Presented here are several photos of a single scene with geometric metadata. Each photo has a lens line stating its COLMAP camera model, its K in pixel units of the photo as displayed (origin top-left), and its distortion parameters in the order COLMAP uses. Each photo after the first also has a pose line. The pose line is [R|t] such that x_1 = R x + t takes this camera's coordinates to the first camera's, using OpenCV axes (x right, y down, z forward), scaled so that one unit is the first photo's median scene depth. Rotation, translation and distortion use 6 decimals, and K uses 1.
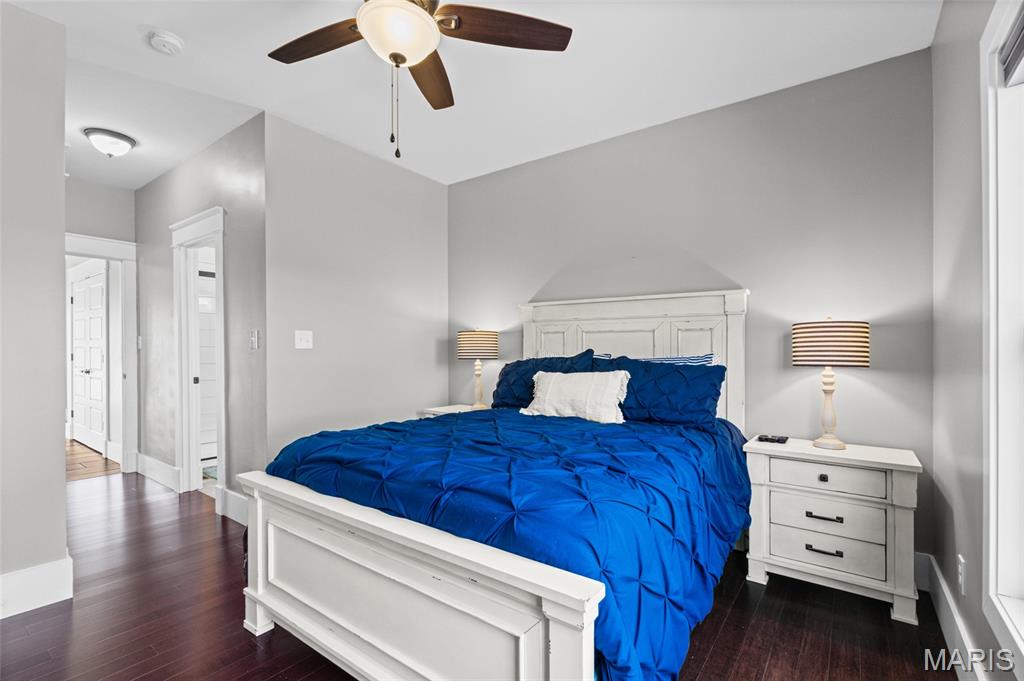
lens RADIAL K [[458.0, 0, 512.3], [0, 458.0, 350.6], [0, 0, 1]] dist [-0.003579, 0.001468]
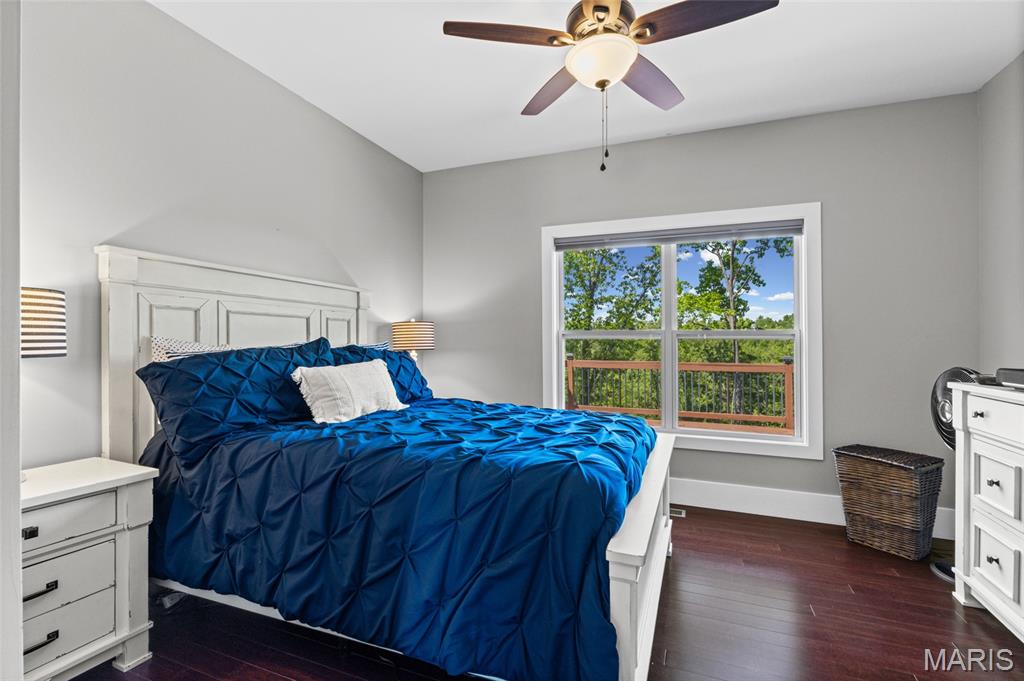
lens RADIAL K [[458.0, 0, 513.5], [0, 458.0, 341.1], [0, 0, 1]] dist [-0.003579, 0.001468]
pose [[-0.248869, -0.001509, 0.968536, -0.737188], [-0.007966, 0.999968, -0.000488, 0.001545], [-0.968504, -0.007837, -0.248873, 0.864446]]
